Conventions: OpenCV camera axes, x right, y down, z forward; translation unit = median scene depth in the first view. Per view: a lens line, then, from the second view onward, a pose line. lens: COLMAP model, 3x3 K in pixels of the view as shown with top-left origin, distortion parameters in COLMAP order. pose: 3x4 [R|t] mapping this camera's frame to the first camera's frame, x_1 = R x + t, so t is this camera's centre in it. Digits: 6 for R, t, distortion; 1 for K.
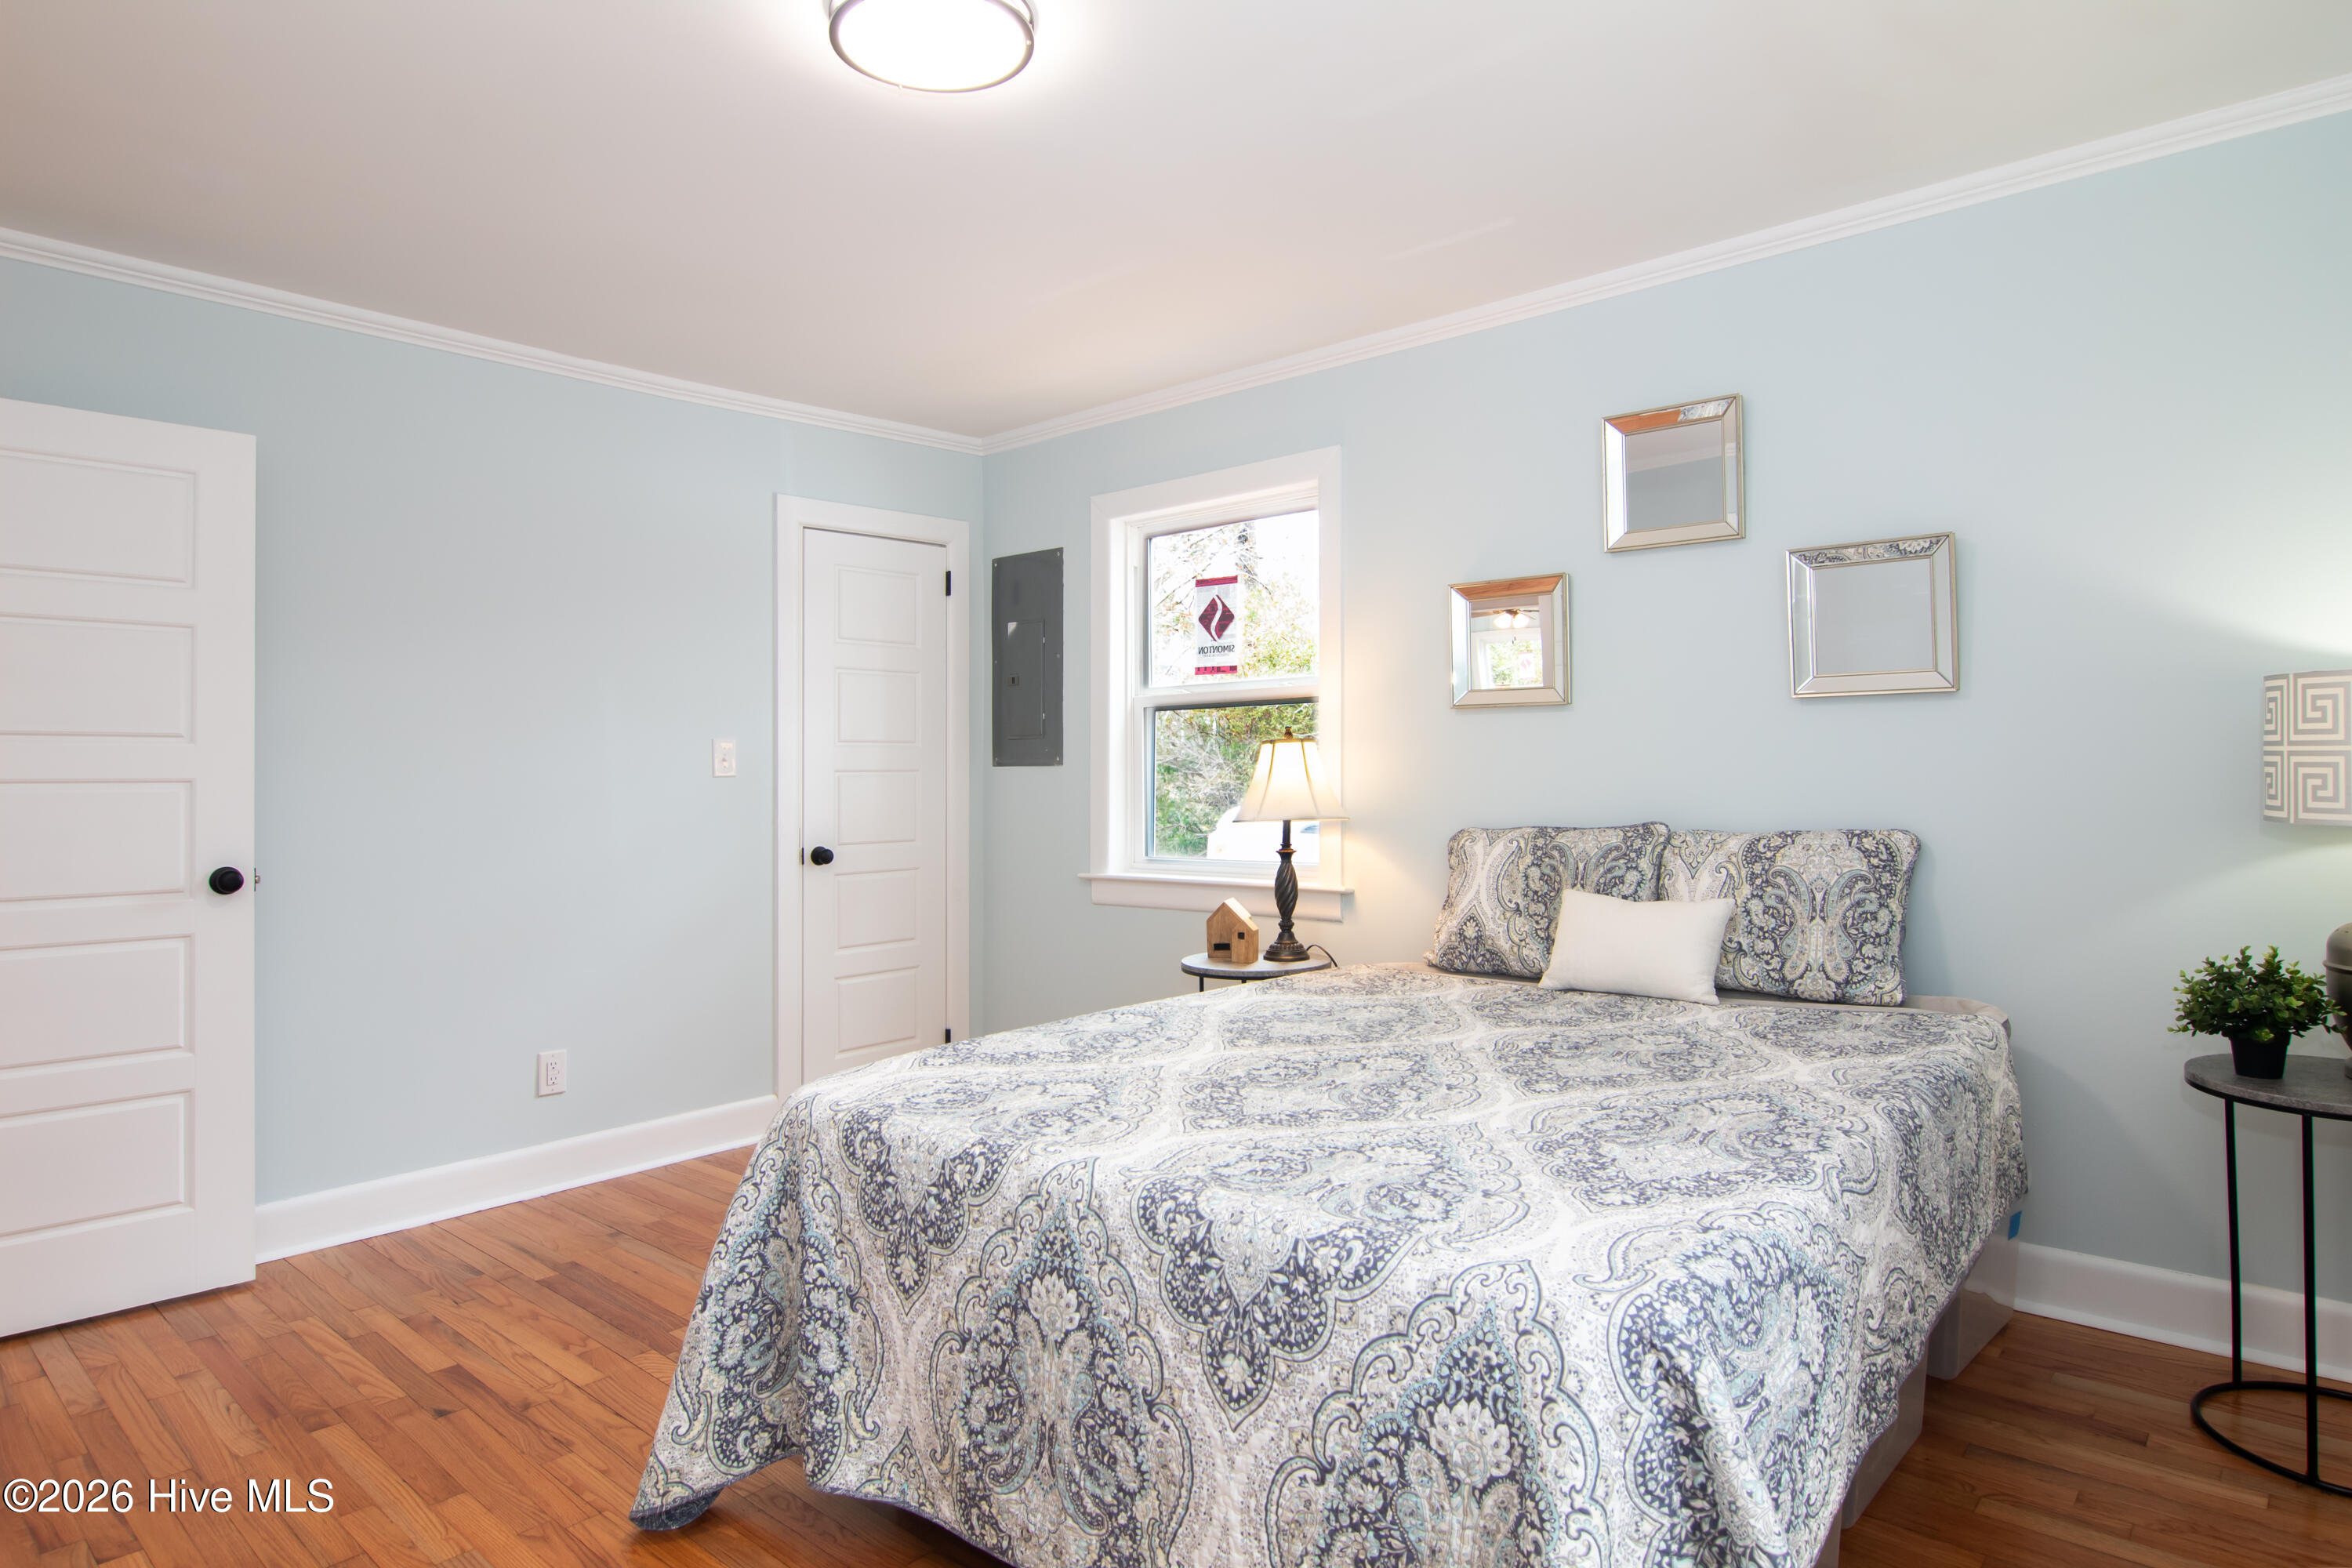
lens RADIAL K [[1364.8, 0, 1187.6], [0, 1364.8, 772.7], [0, 0, 1]] dist [-0.012333, -0.006549]
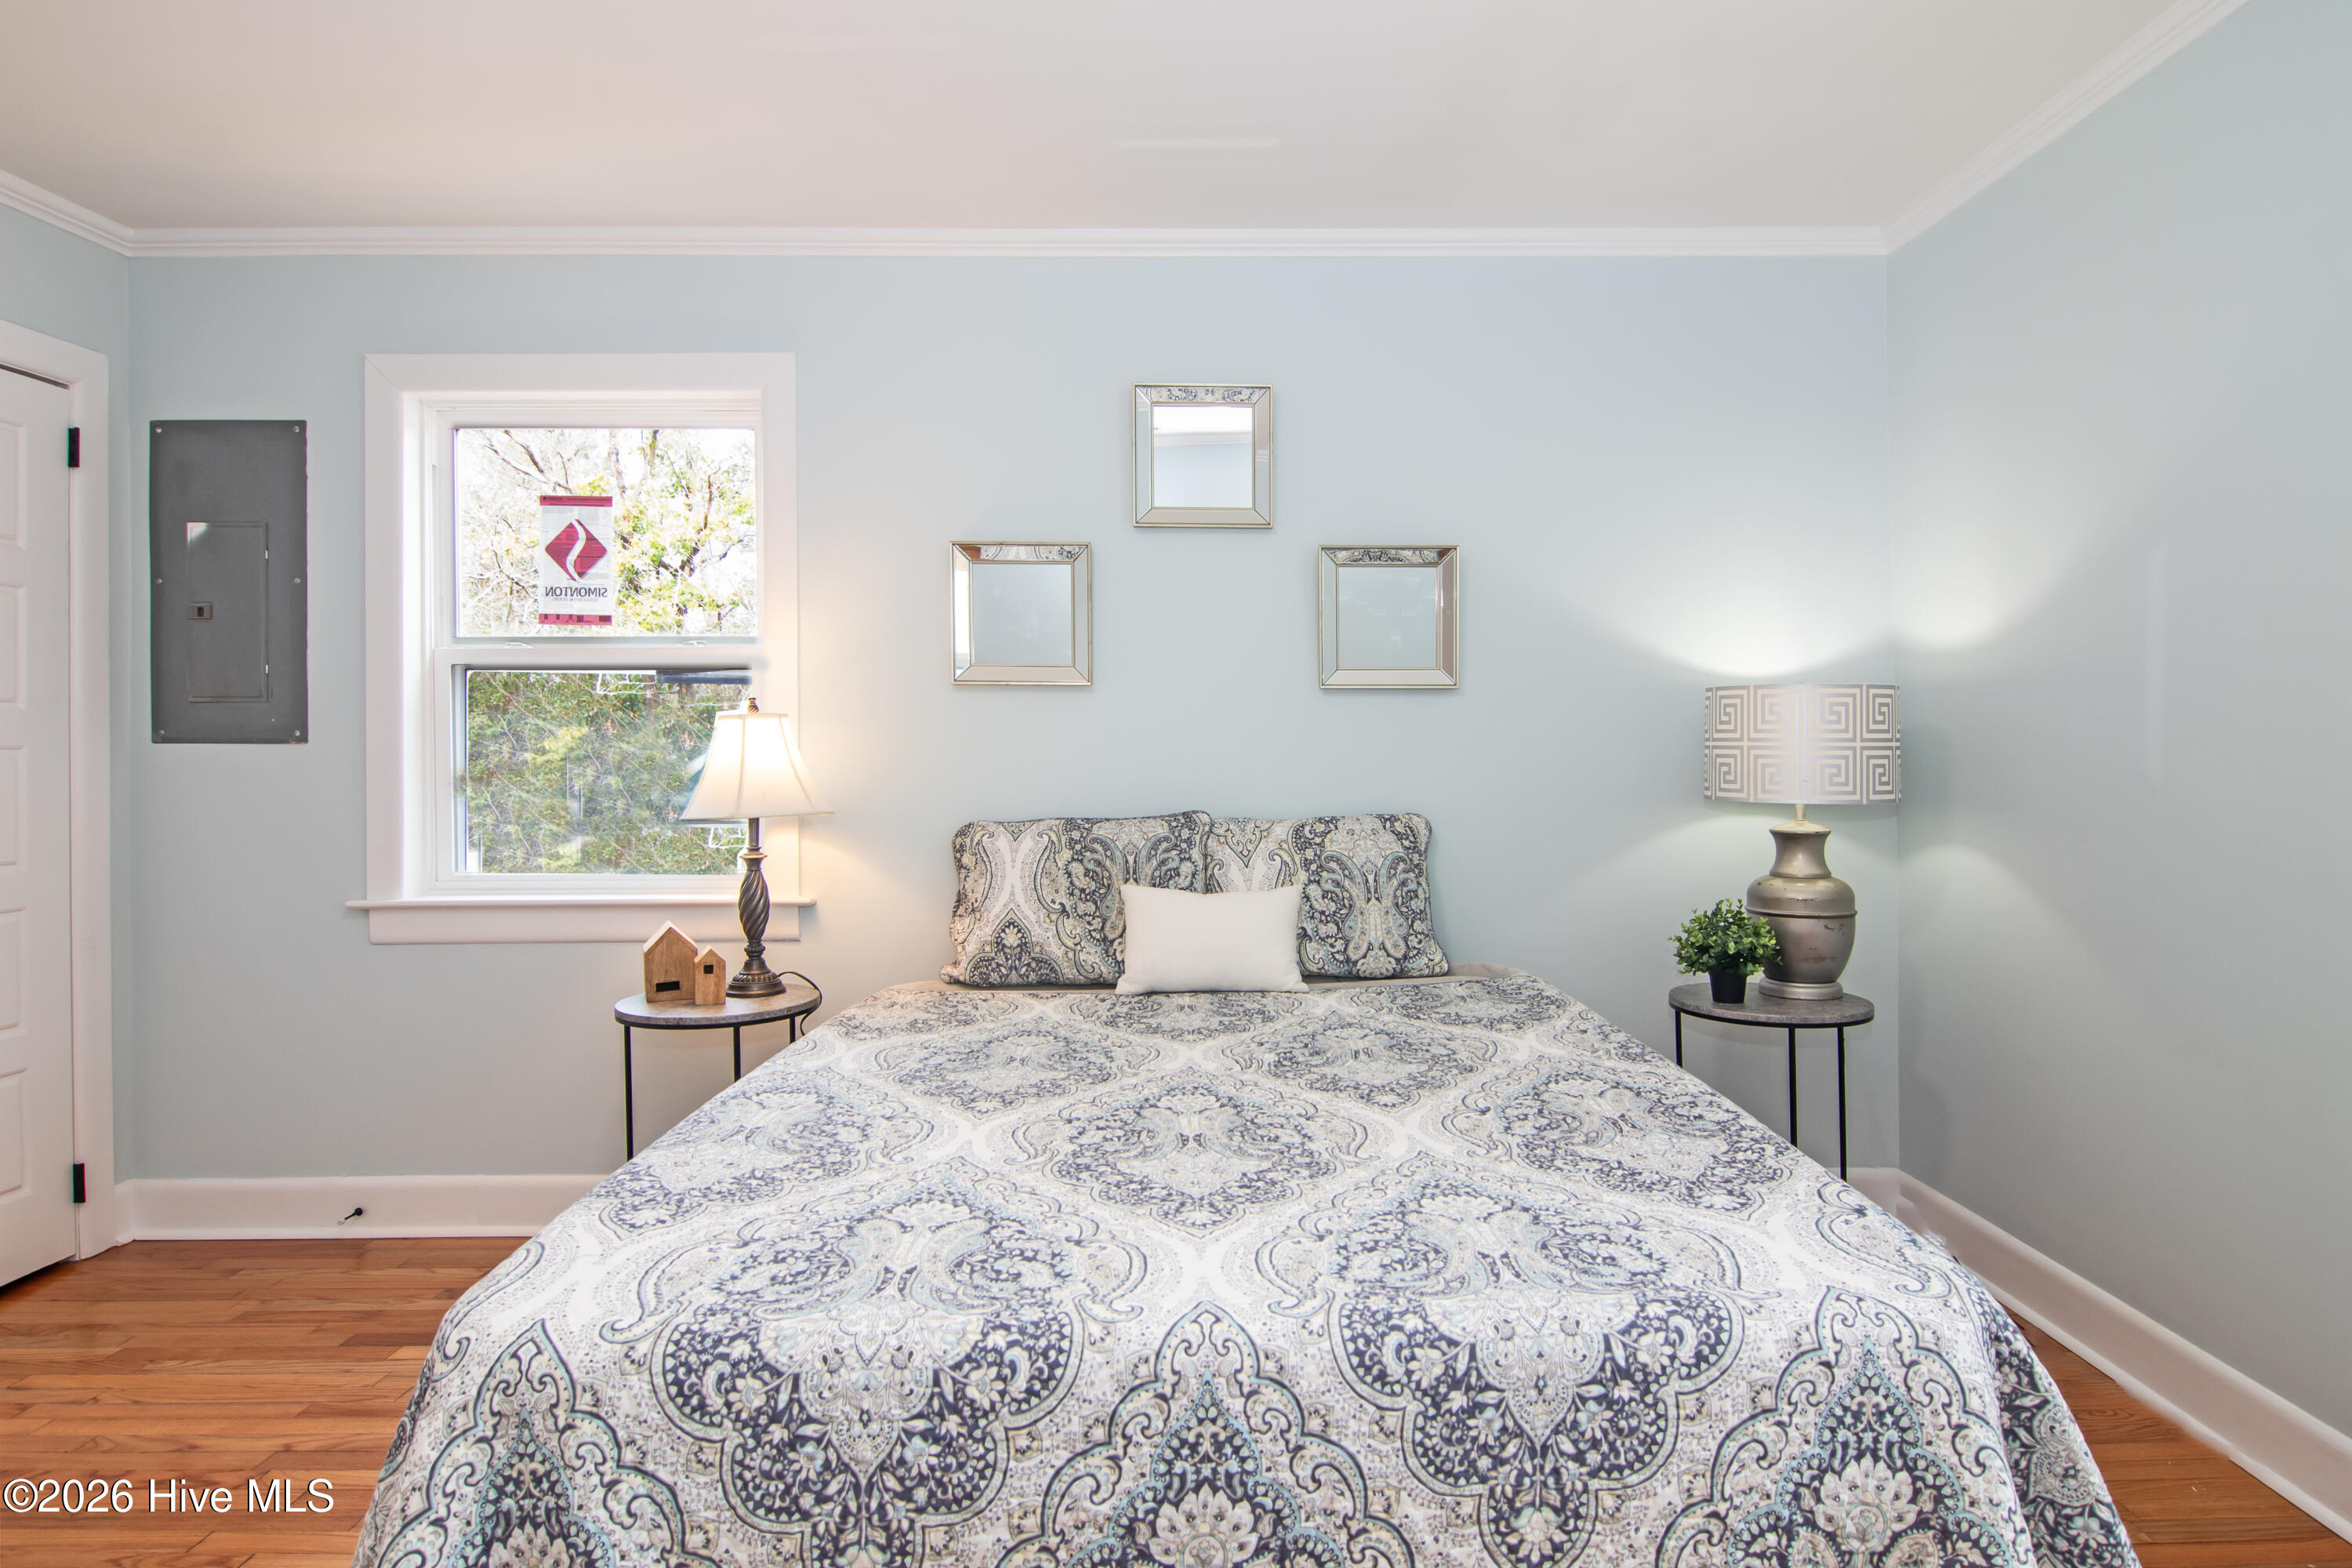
lens RADIAL K [[1364.8, 0, 1160.0], [0, 1364.8, 777.4], [0, 0, 1]] dist [-0.012333, -0.006549]
pose [[0.732576, -0.000134, 0.680685, -0.484271], [-0.006521, 0.999953, 0.007215, 0.008112], [-0.680654, -0.009724, 0.732541, 0.441715]]
